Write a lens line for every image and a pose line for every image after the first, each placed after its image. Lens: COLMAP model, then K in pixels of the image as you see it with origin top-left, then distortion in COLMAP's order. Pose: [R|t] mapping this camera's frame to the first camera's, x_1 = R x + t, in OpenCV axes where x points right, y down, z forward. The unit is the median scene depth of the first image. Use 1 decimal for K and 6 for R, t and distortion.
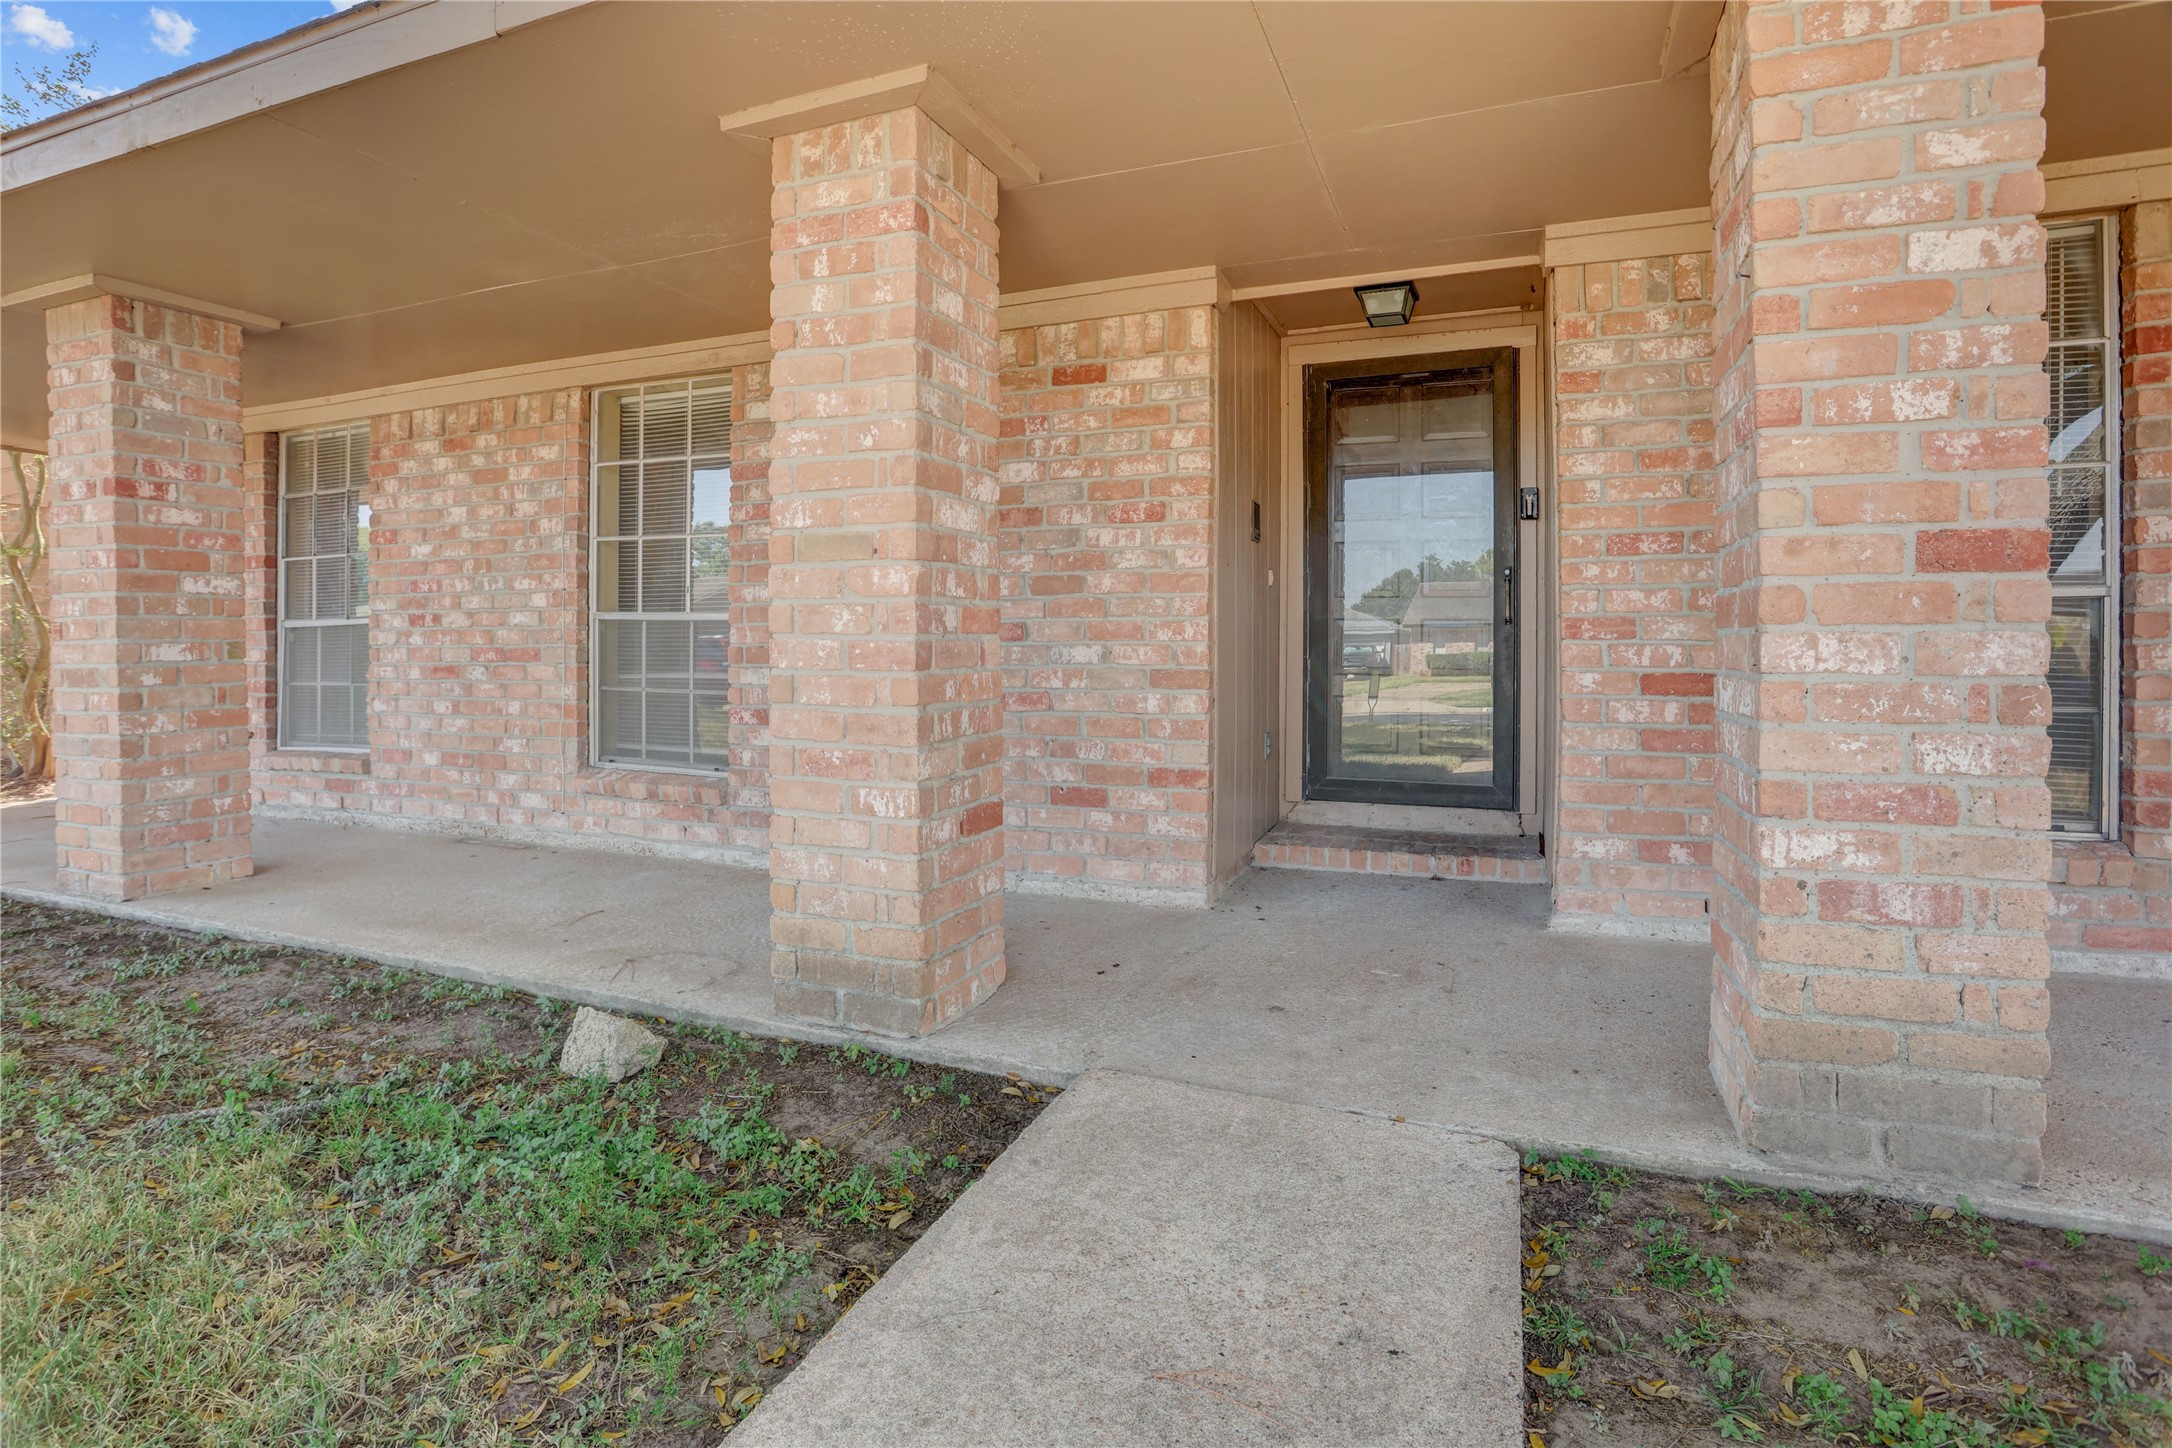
lens RADIAL K [[1052.1, 0, 1072.8], [0, 1052.1, 674.8], [0, 0, 1]] dist [-0.036688, 0.000214]
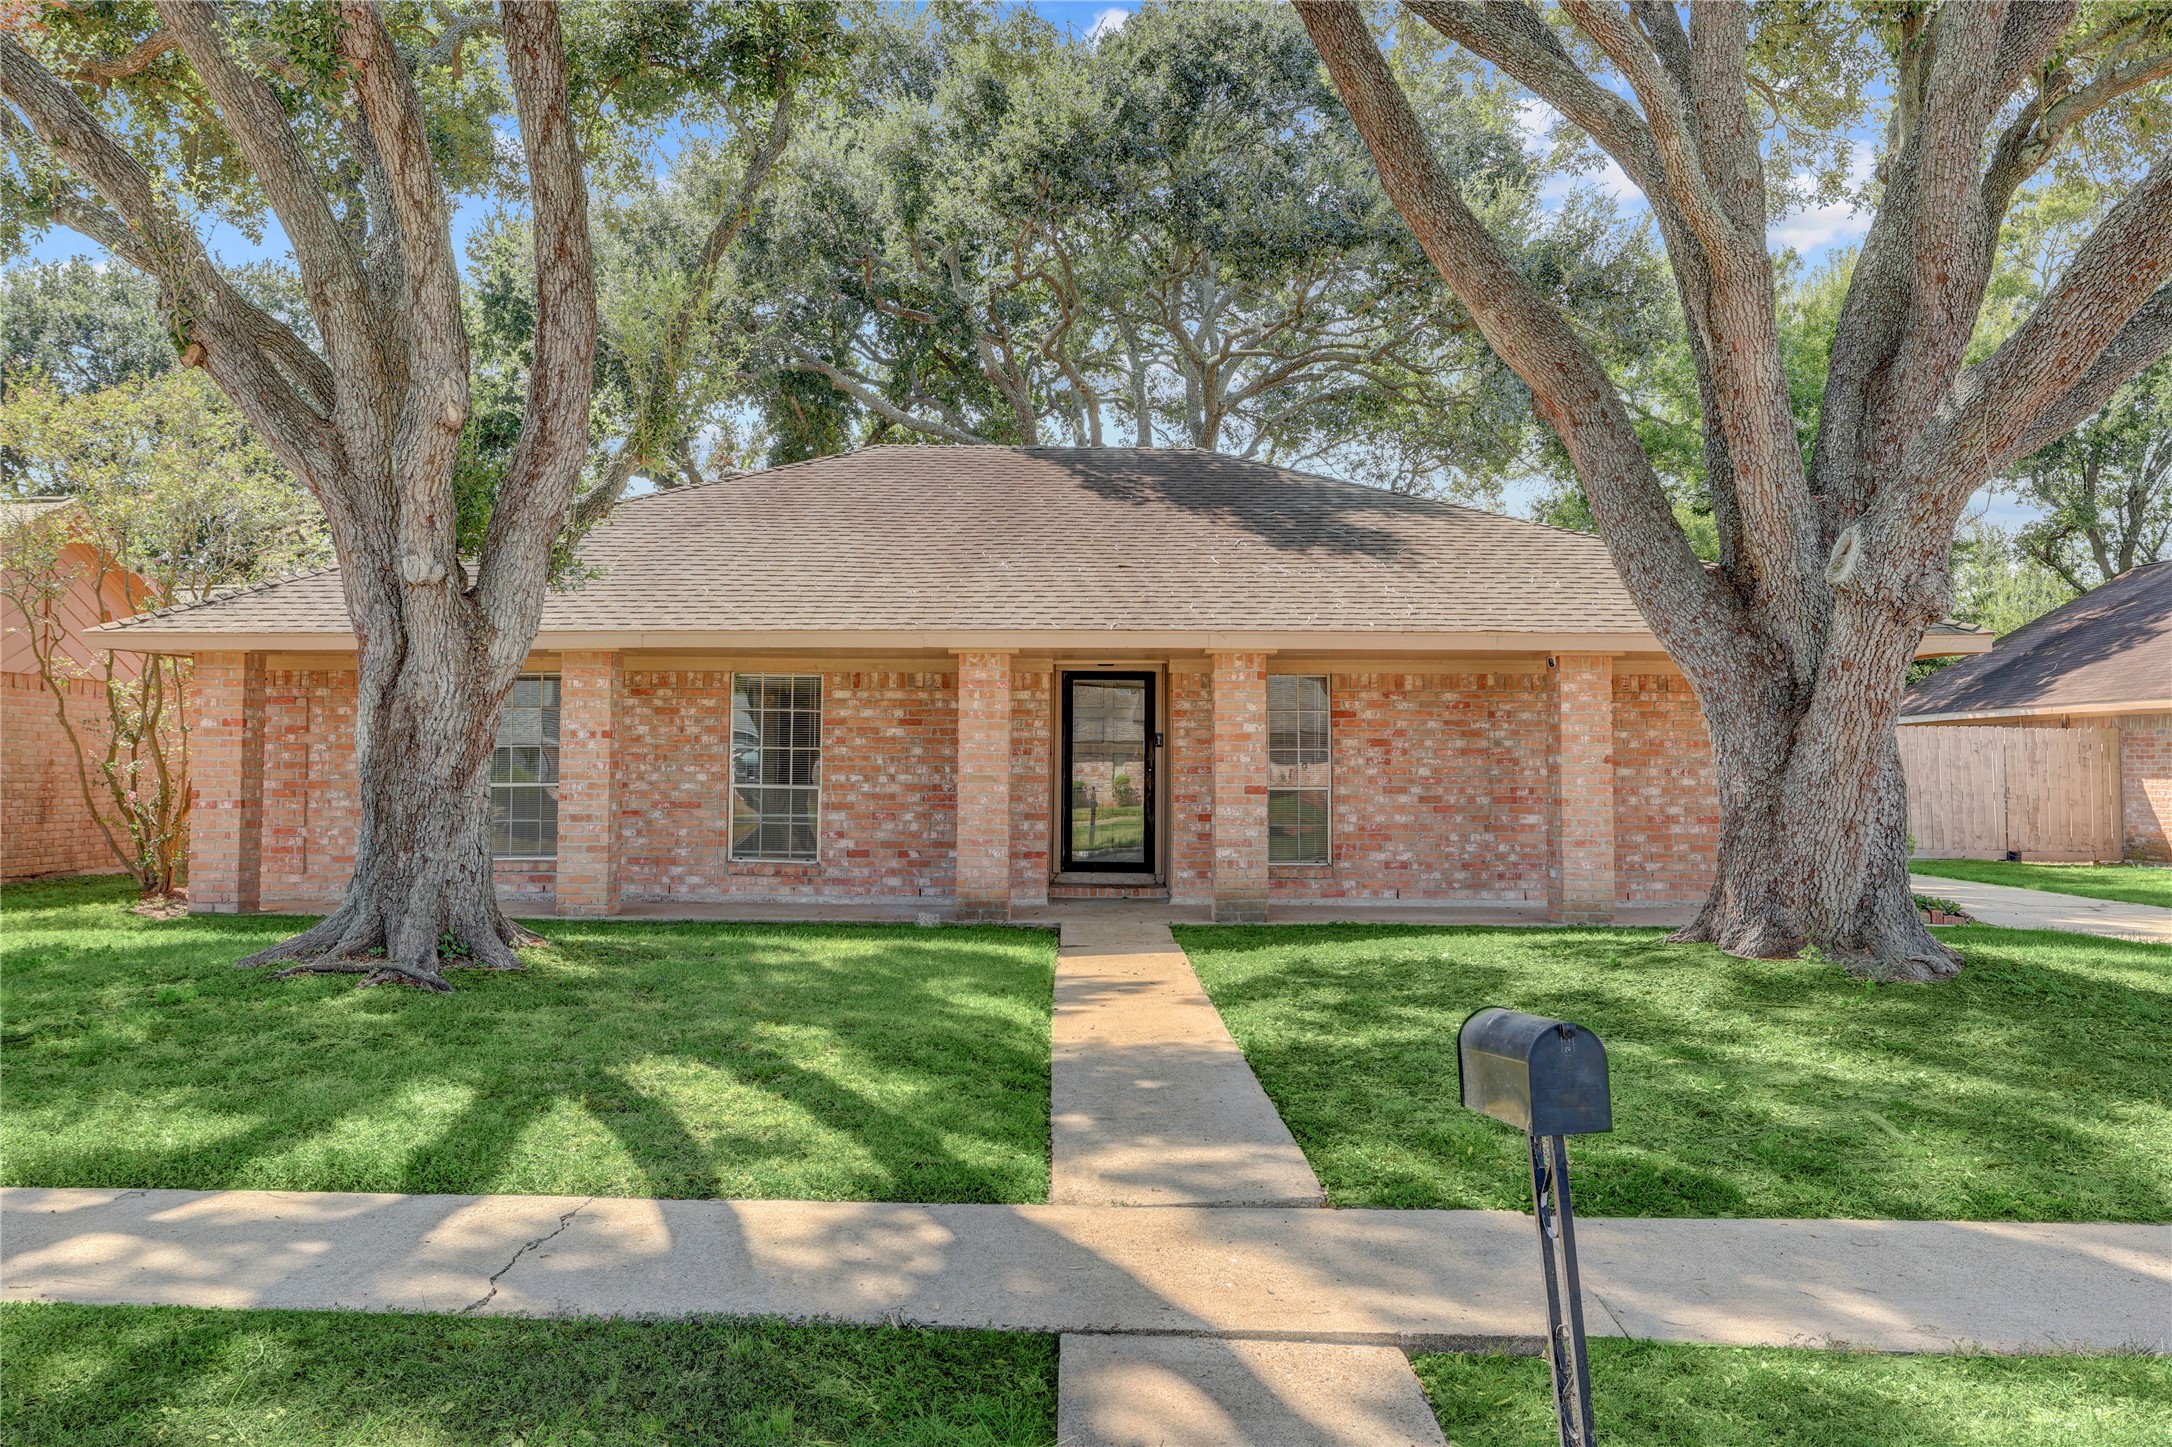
lens RADIAL K [[1945.2, 0, 1086.7], [0, 1945.2, 724.6], [0, 0, 1]] dist [-0.006638, -0.000890]
pose [[0.917652, 0.014316, 0.397126, -1.425471], [0.000850, 0.999278, -0.037987, -0.033477], [-0.397383, 0.035196, 0.916978, -2.899625]]
